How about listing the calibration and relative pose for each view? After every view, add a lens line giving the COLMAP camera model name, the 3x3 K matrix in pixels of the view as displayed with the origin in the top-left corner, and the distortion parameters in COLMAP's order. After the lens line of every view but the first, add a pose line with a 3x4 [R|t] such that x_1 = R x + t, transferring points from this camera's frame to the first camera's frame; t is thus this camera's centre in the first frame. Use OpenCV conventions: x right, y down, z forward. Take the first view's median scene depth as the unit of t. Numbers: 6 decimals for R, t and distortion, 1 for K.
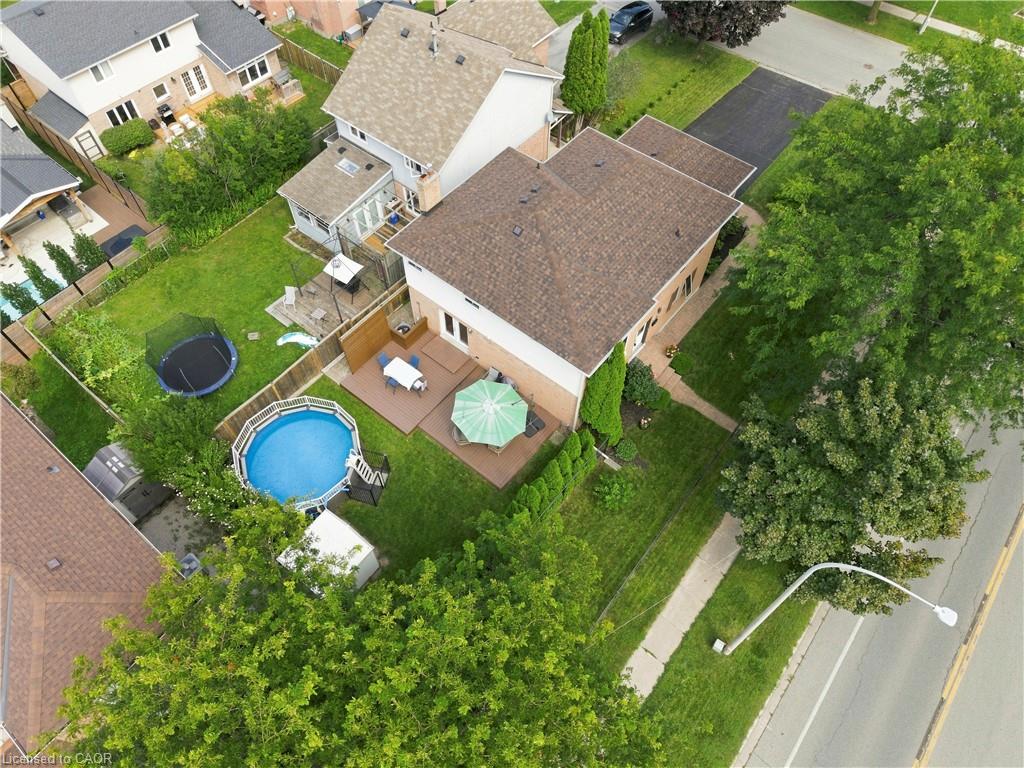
lens RADIAL K [[698.7, 0, 512.0], [0, 698.7, 384.0], [0, 0, 1]] dist [0.003177, -0.001154]
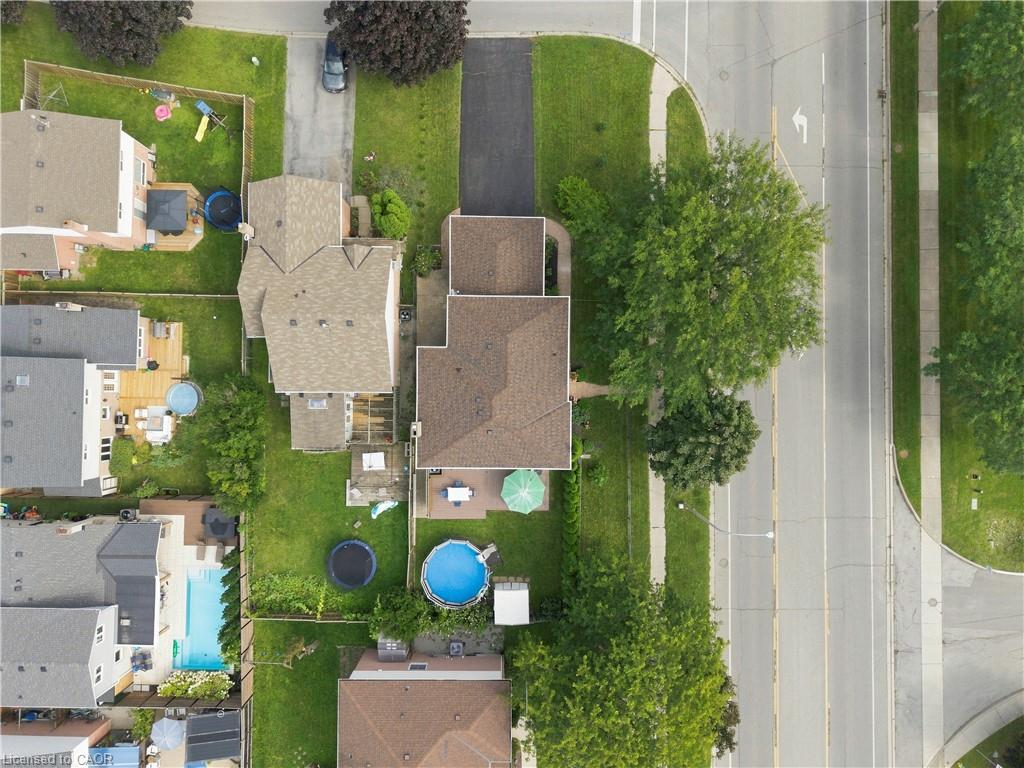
lens RADIAL K [[698.7, 0, 512.0], [0, 698.7, 384.0], [0, 0, 1]] dist [0.003177, -0.001154]
pose [[0.781647, -0.623697, 0.005495, 0.101196], [0.514071, 0.649199, 0.560600, -1.086650], [-0.353211, -0.435366, 0.828069, -0.321896]]
